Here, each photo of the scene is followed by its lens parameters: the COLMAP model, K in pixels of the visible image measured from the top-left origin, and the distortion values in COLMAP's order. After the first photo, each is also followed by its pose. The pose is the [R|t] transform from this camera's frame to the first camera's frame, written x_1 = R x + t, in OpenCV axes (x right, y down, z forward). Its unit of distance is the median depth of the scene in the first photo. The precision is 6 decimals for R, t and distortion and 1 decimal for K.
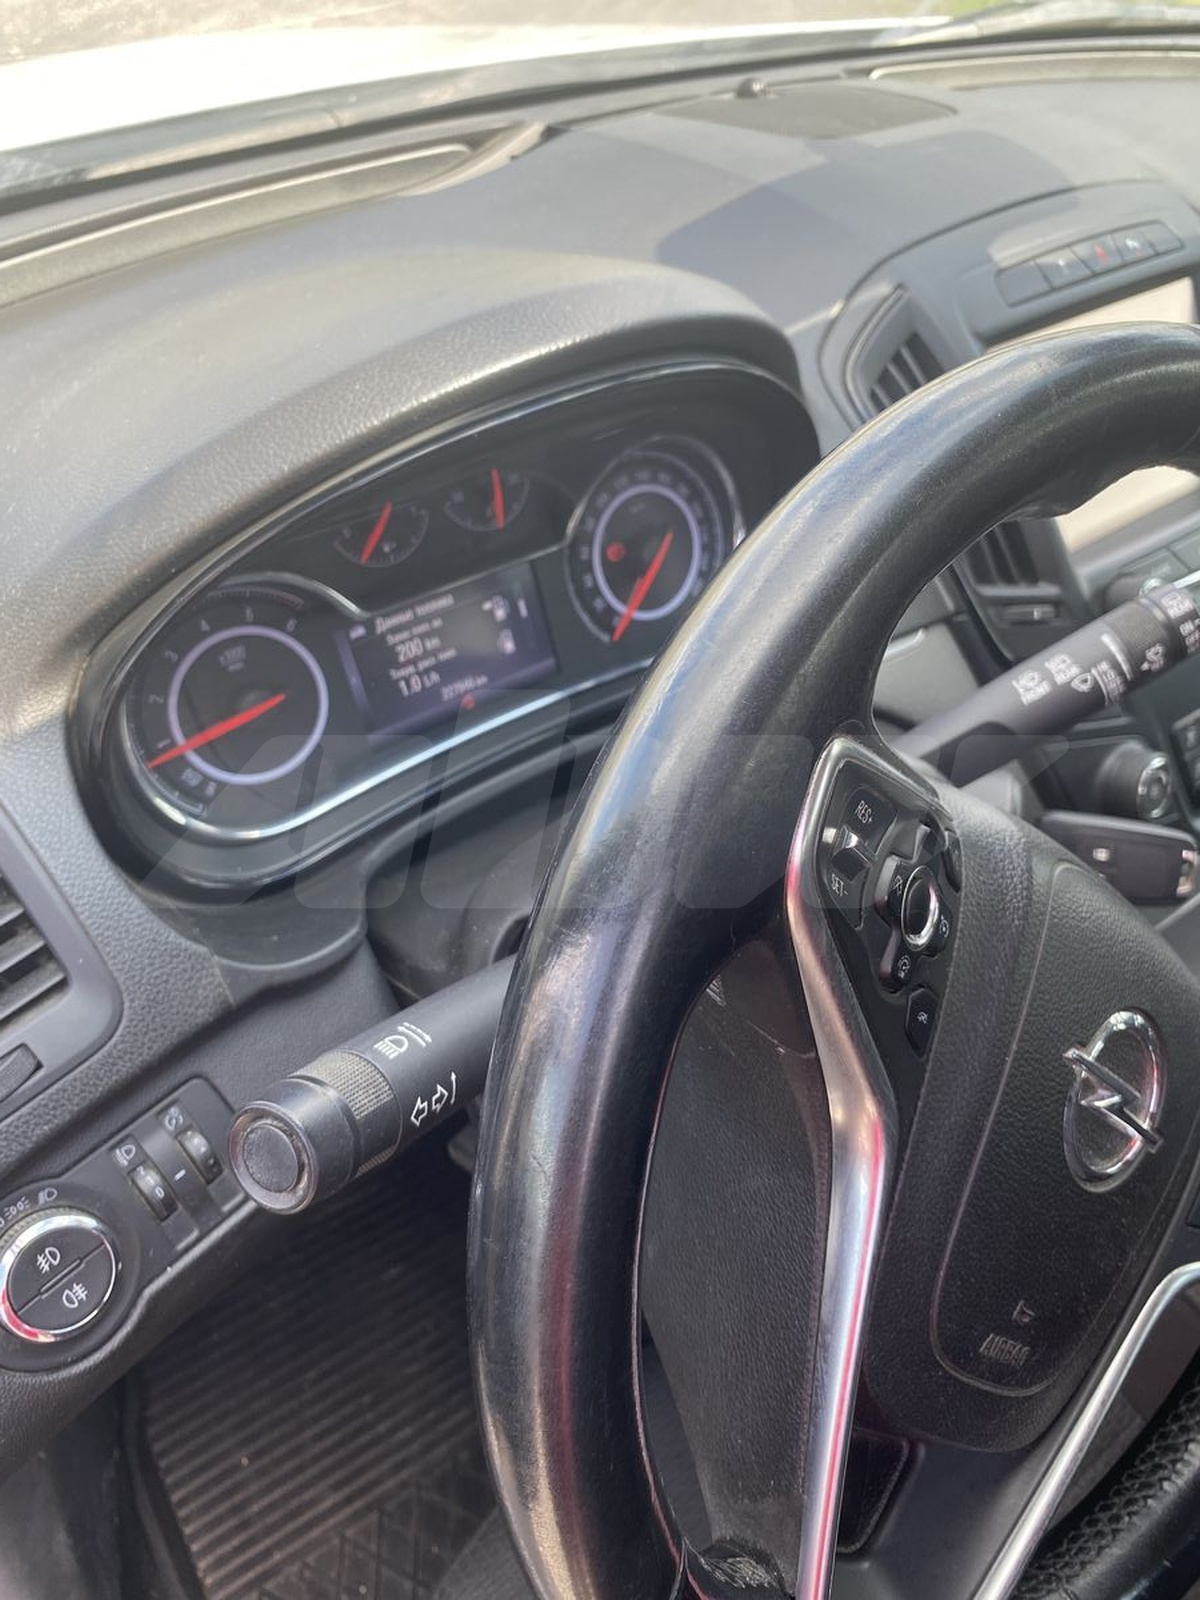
lens RADIAL K [[1226.9, 0, 610.5], [0, 1226.9, 794.8], [0, 0, 1]] dist [0.003791, -0.008505]
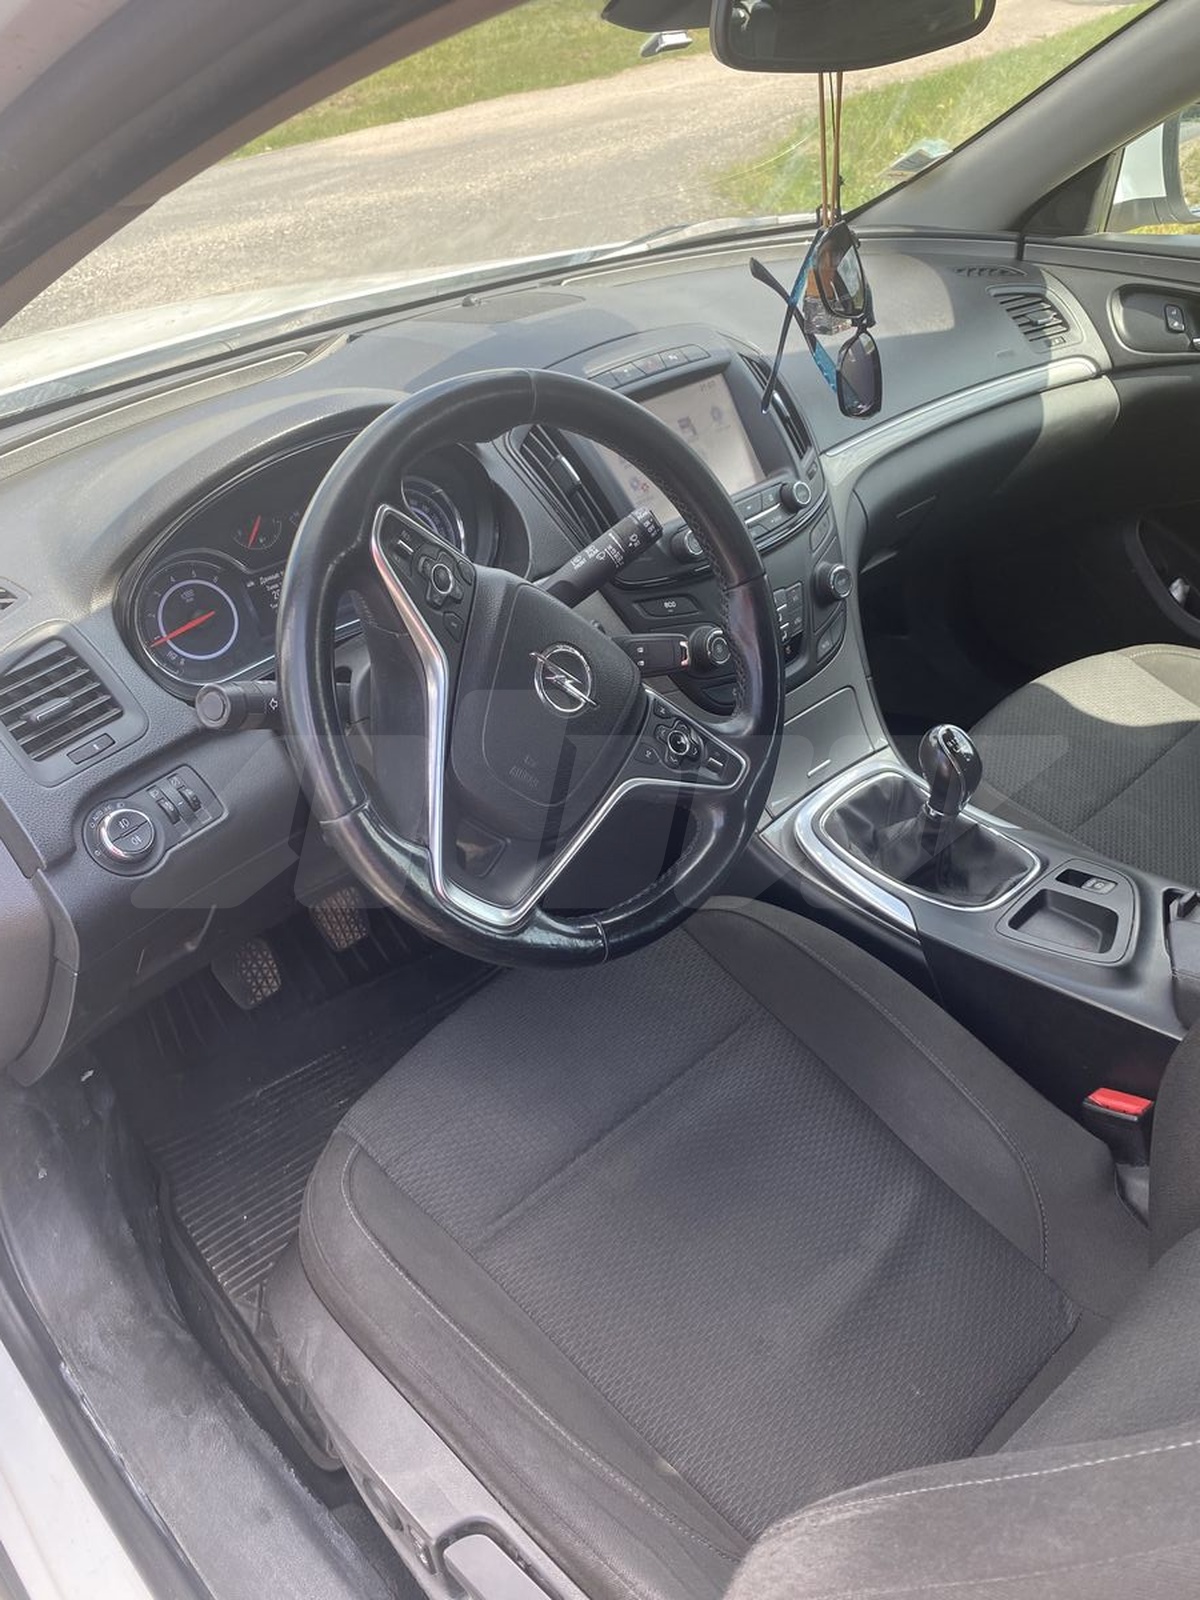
lens RADIAL K [[1226.9, 0, 591.5], [0, 1226.9, 803.3], [0, 0, 1]] dist [0.003791, -0.008505]
pose [[0.992536, -0.121401, 0.011563, 0.201910], [0.121848, 0.983338, -0.134903, 0.406777], [0.005007, 0.135305, 0.990791, -0.669472]]
